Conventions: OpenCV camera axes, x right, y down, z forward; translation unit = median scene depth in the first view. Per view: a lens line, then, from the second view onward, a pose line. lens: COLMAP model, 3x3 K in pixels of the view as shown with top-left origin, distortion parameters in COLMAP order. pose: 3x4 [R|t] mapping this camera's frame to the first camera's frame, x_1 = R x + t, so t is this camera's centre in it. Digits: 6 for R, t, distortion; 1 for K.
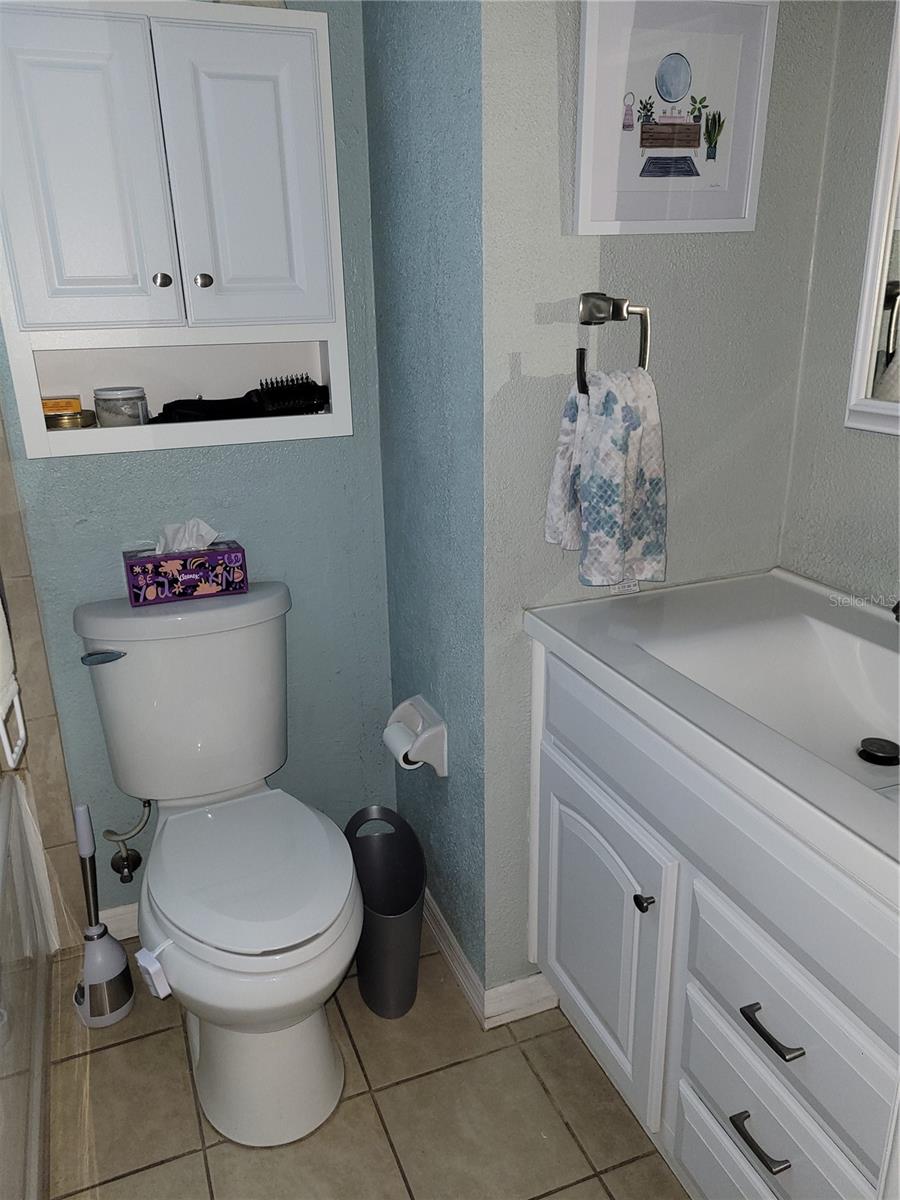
lens RADIAL K [[908.2, 0, 449.2], [0, 908.2, 605.1], [0, 0, 1]] dist [0.057304, -0.034346]
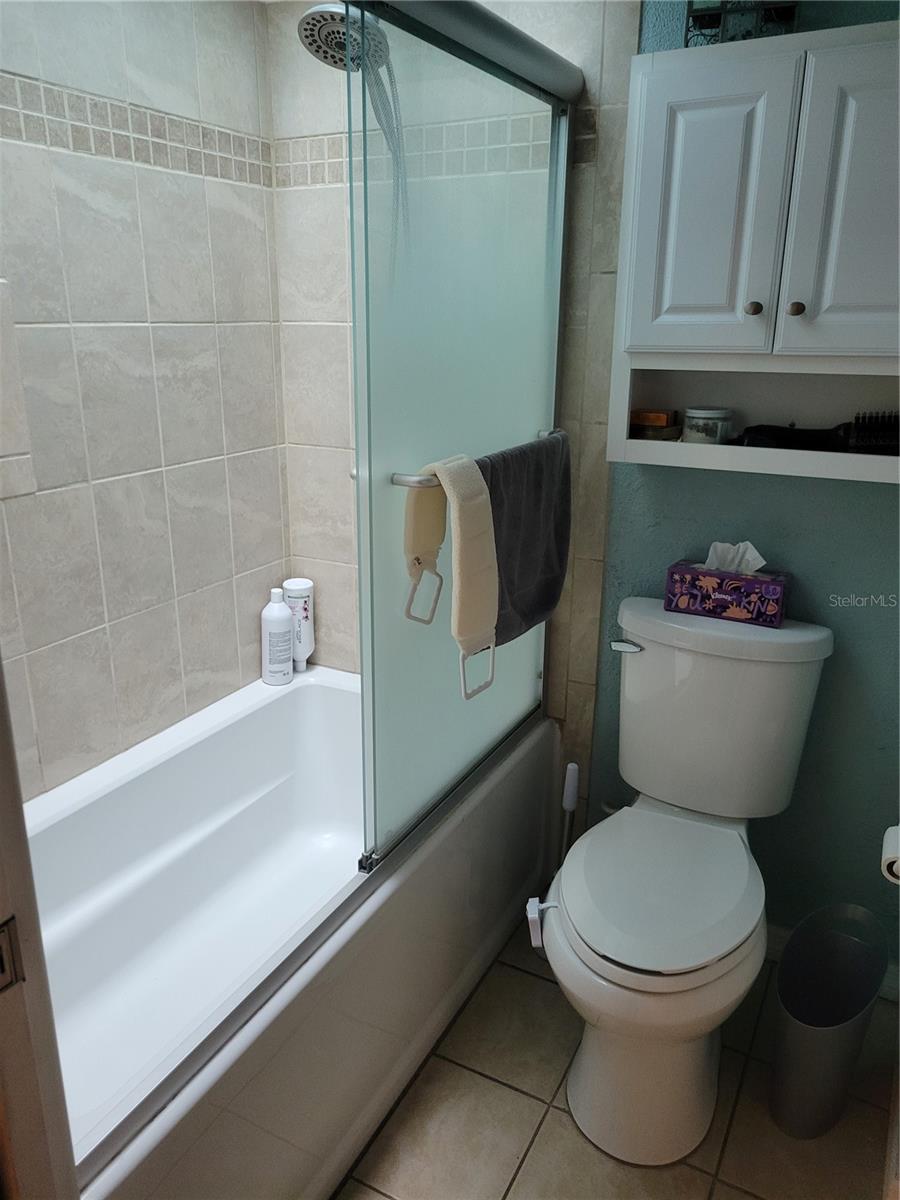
lens RADIAL K [[908.2, 0, 448.5], [0, 908.2, 595.8], [0, 0, 1]] dist [0.057304, -0.034346]
pose [[0.644277, 0.251779, -0.722159, 0.252589], [-0.267906, 0.958726, 0.095243, -0.047245], [0.716333, 0.132108, 0.685139, 0.086708]]
